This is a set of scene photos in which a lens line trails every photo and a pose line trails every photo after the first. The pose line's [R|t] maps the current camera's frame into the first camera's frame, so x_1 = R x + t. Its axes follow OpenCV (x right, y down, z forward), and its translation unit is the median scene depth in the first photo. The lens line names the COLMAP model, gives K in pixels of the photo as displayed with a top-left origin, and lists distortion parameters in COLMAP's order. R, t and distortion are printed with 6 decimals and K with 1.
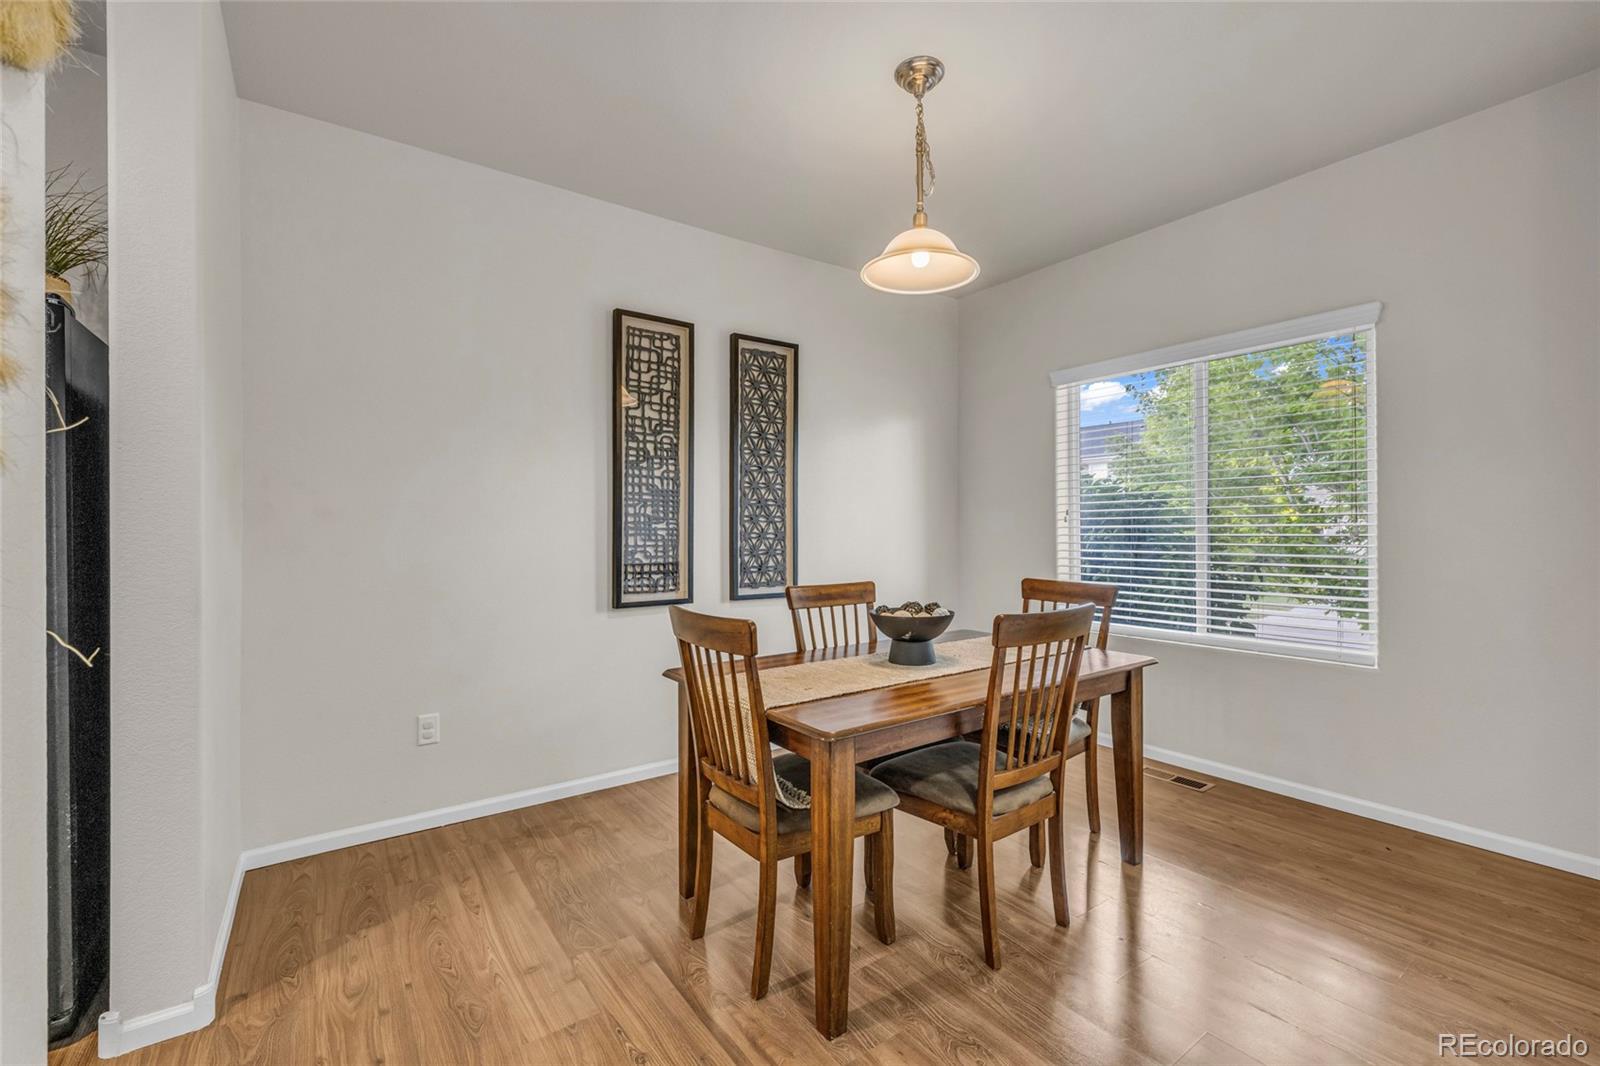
lens RADIAL K [[672.5, 0, 799.2], [0, 672.5, 529.9], [0, 0, 1]] dist [-0.000419, 0.000233]
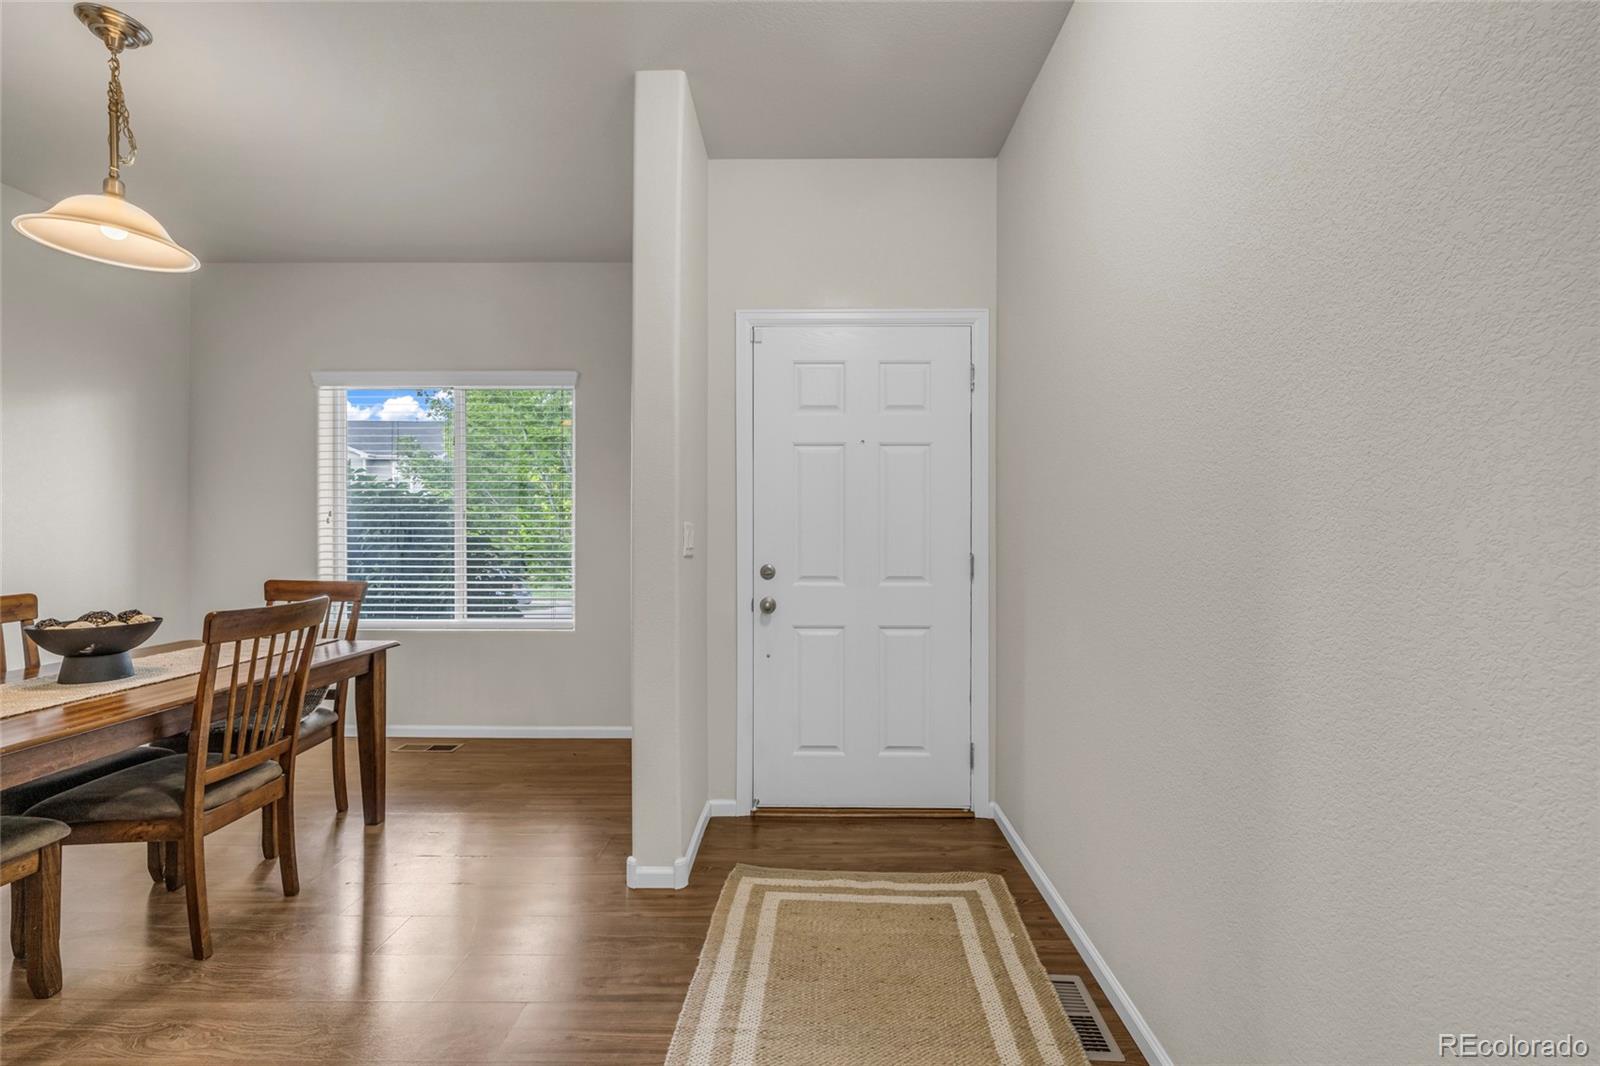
lens RADIAL K [[672.5, 0, 799.2], [0, 672.5, 529.9], [0, 0, 1]] dist [-0.000419, 0.000233]
pose [[0.585428, 0.005945, 0.810702, -0.010599], [-0.004090, 0.999982, -0.004380, -0.000395], [-0.810714, -0.000751, 0.585442, -0.274262]]
